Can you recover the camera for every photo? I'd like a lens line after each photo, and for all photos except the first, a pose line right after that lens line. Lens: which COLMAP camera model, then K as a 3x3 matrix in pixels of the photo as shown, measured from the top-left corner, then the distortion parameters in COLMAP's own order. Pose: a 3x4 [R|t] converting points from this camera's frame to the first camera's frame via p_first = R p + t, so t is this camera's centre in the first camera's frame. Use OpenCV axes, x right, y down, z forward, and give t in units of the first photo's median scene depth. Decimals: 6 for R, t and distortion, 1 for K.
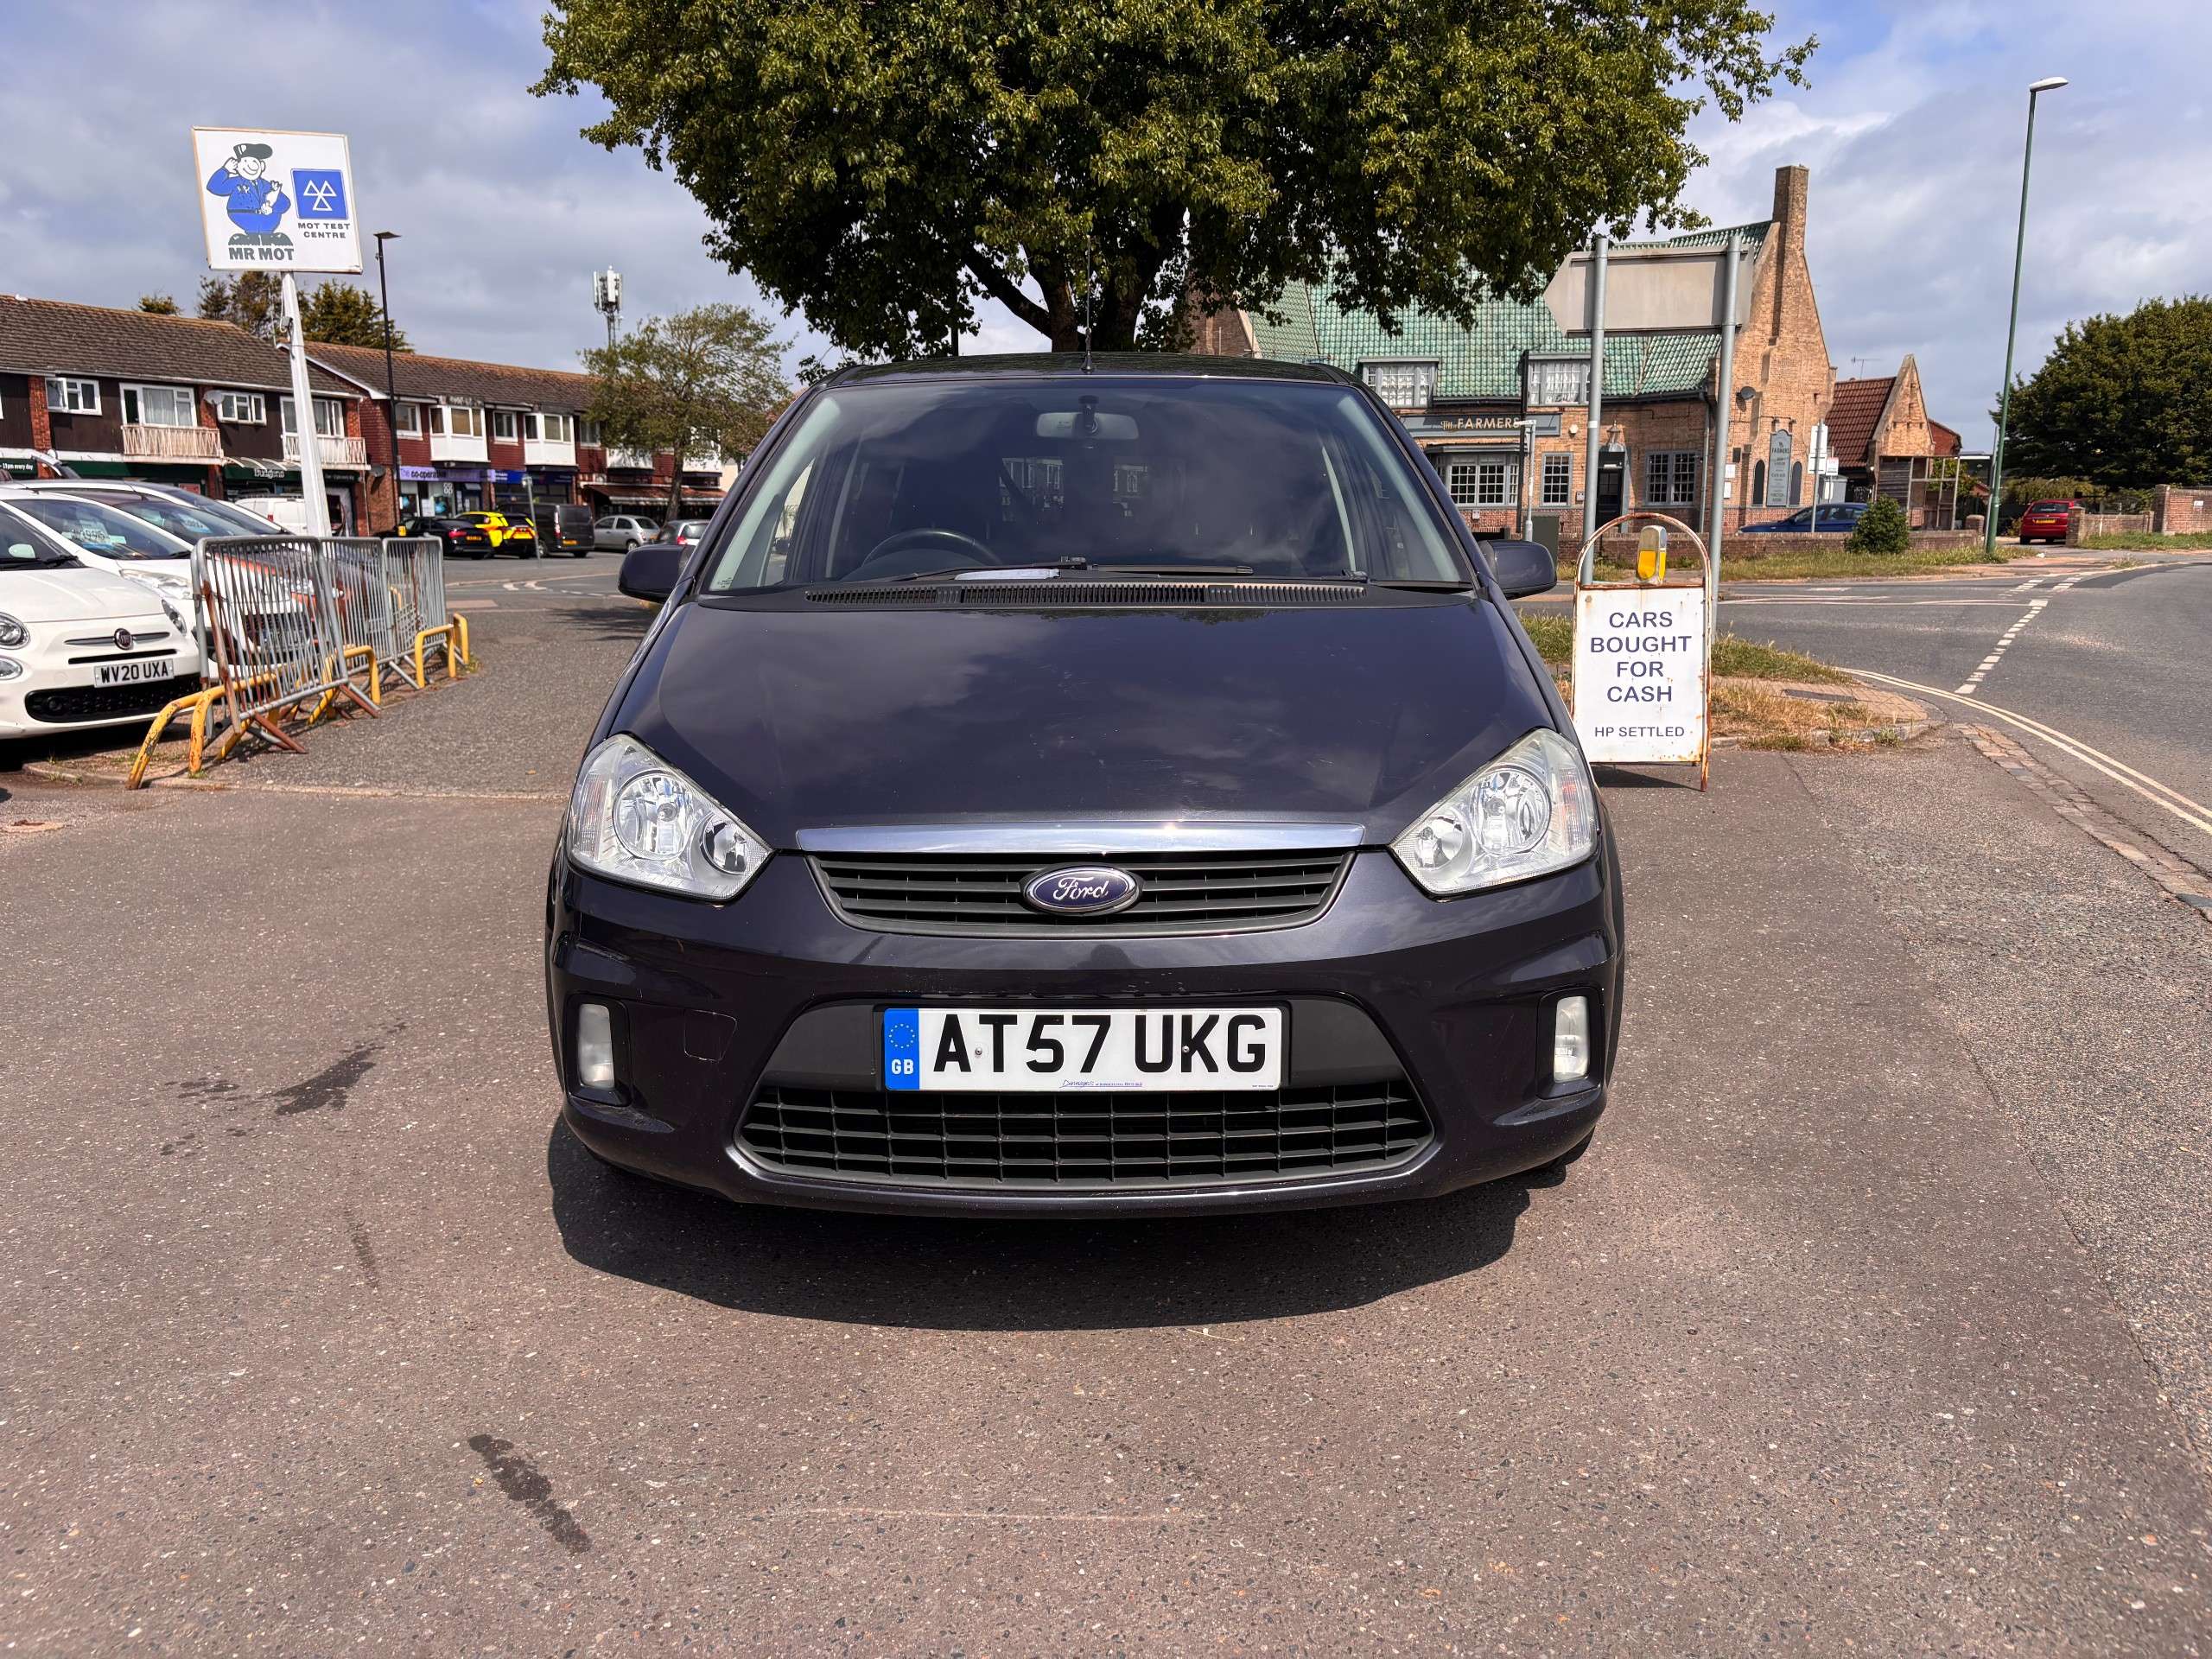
lens RADIAL K [[1779.3, 0, 1103.4], [0, 1779.3, 798.2], [0, 0, 1]] dist [0.095116, -0.108781]
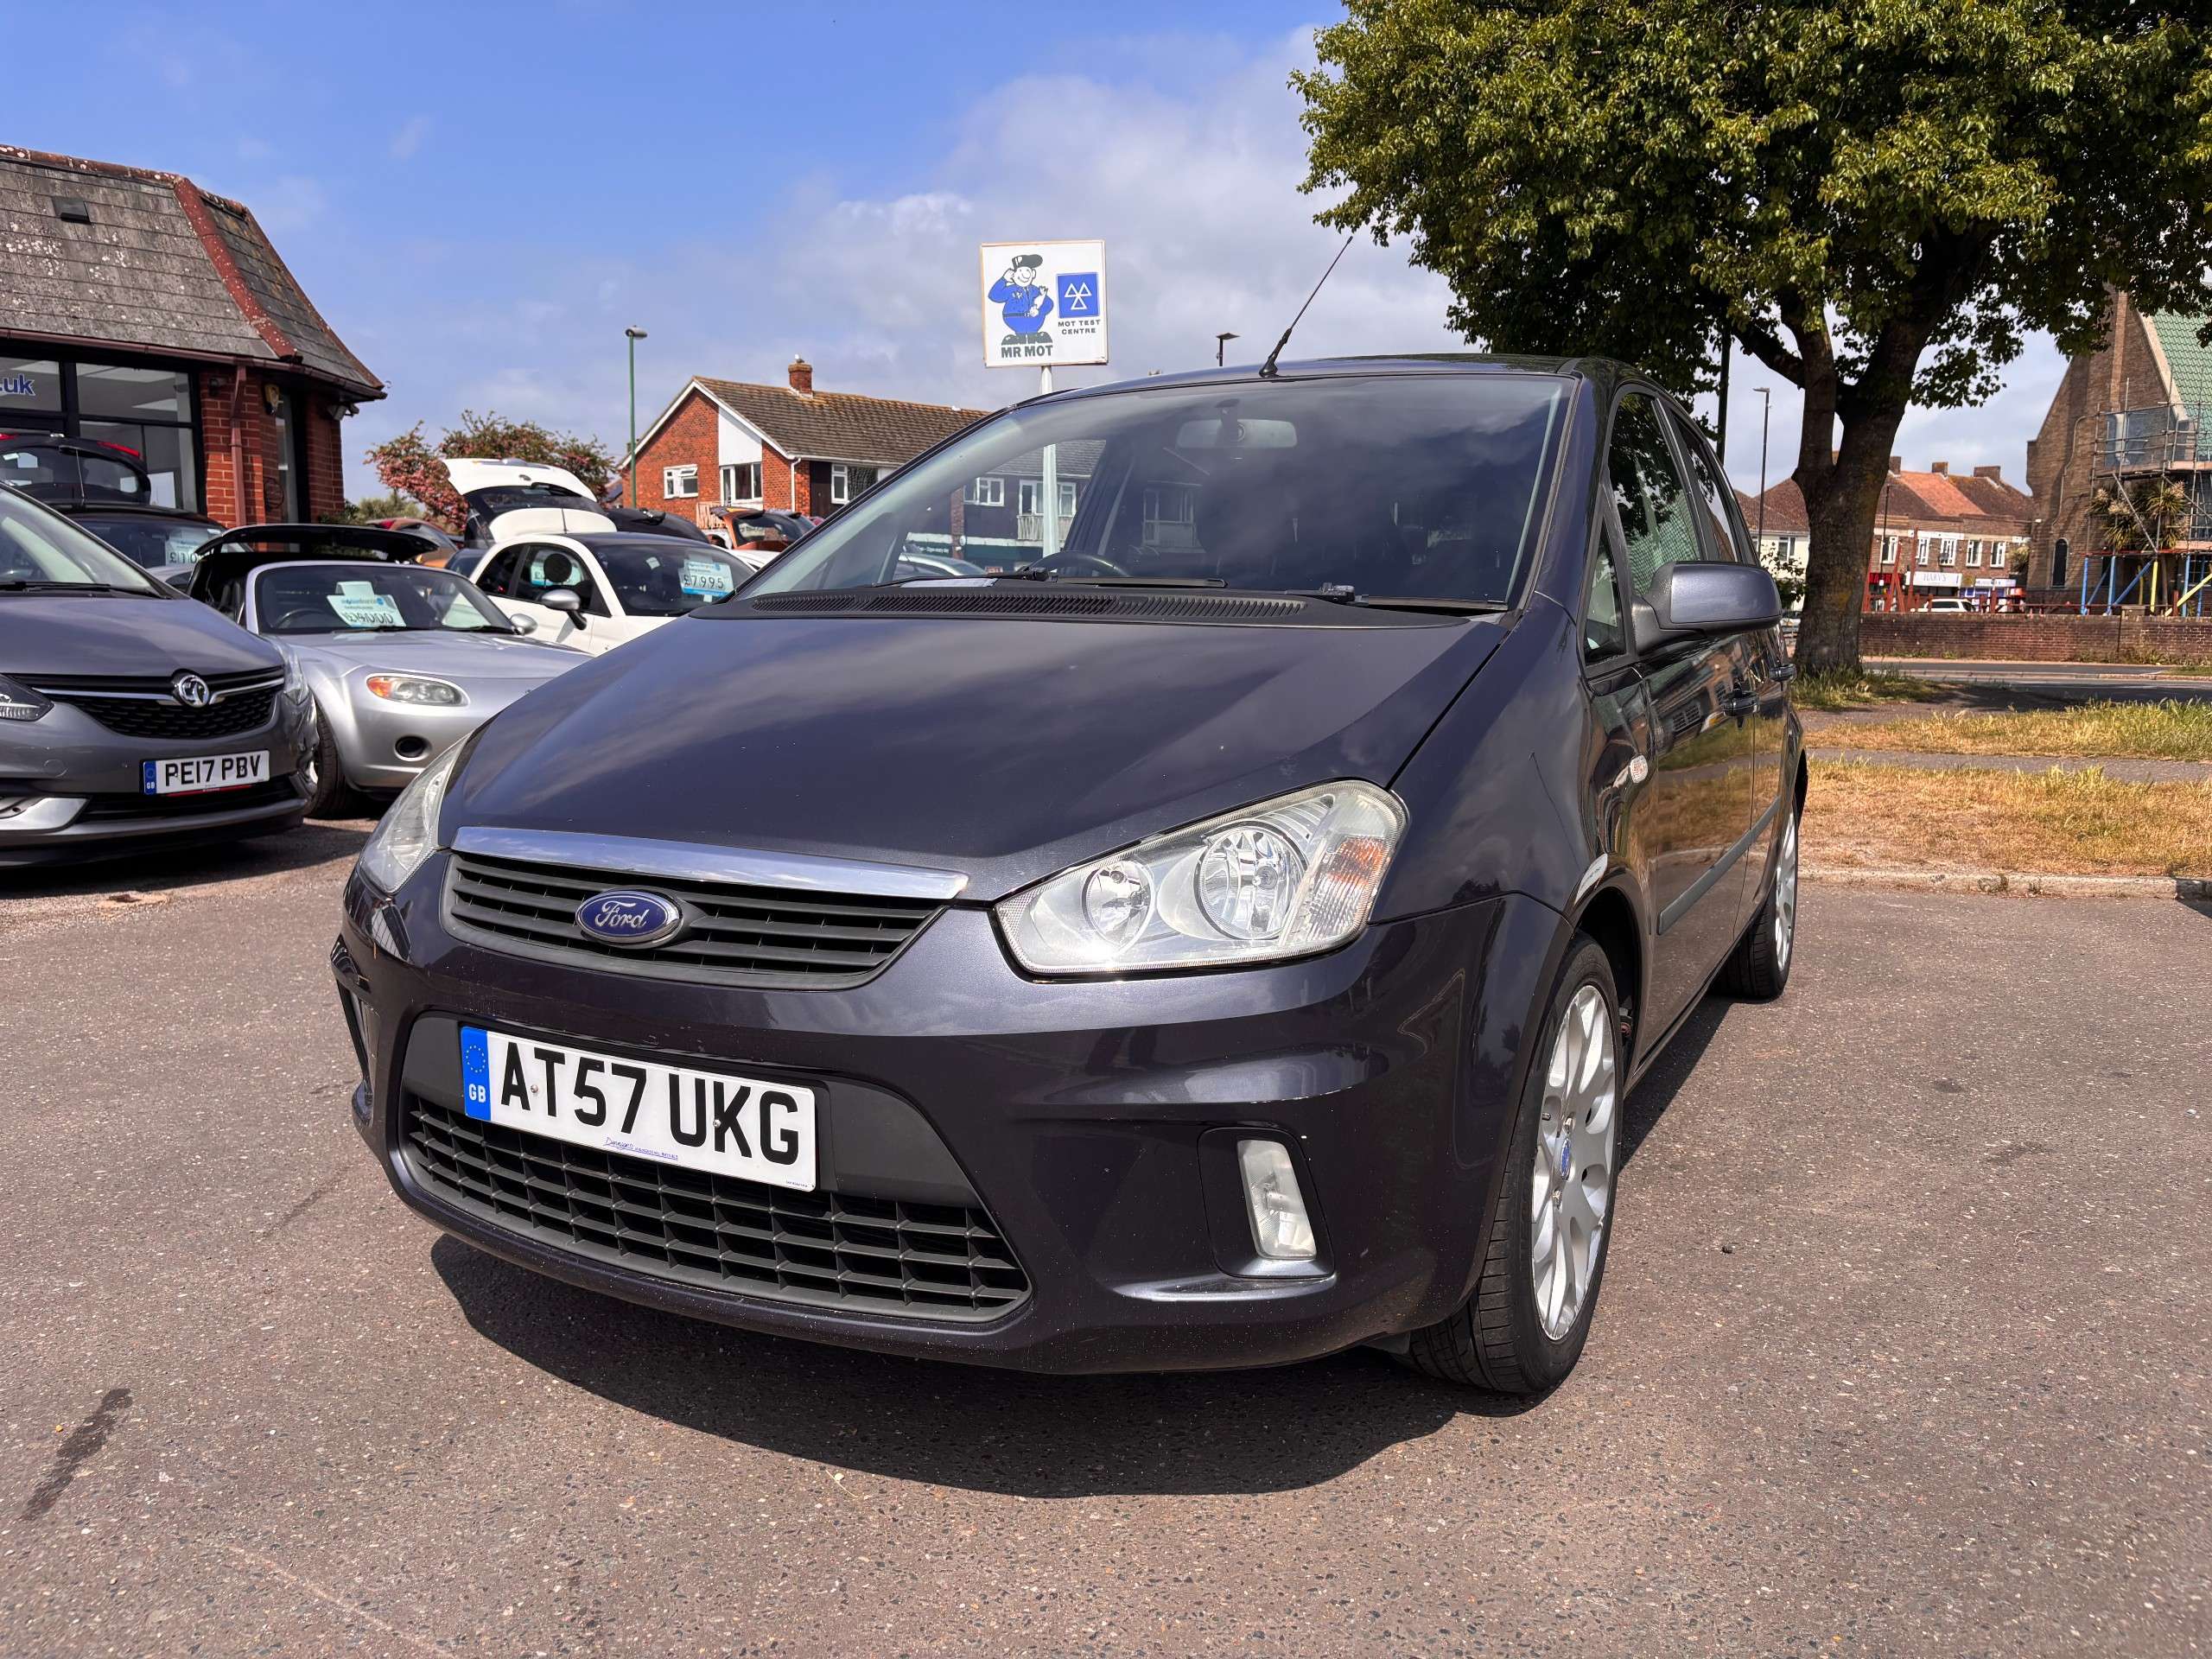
lens RADIAL K [[1746.7, 0, 1106.0], [0, 1746.7, 829.5], [0, 0, 1]] dist [0.060840, -0.074381]
pose [[0.869336, 0.074672, -0.488548, 0.571468], [-0.089166, 0.995996, -0.006433, -0.004963], [0.486111, 0.049154, 0.872513, 0.363167]]
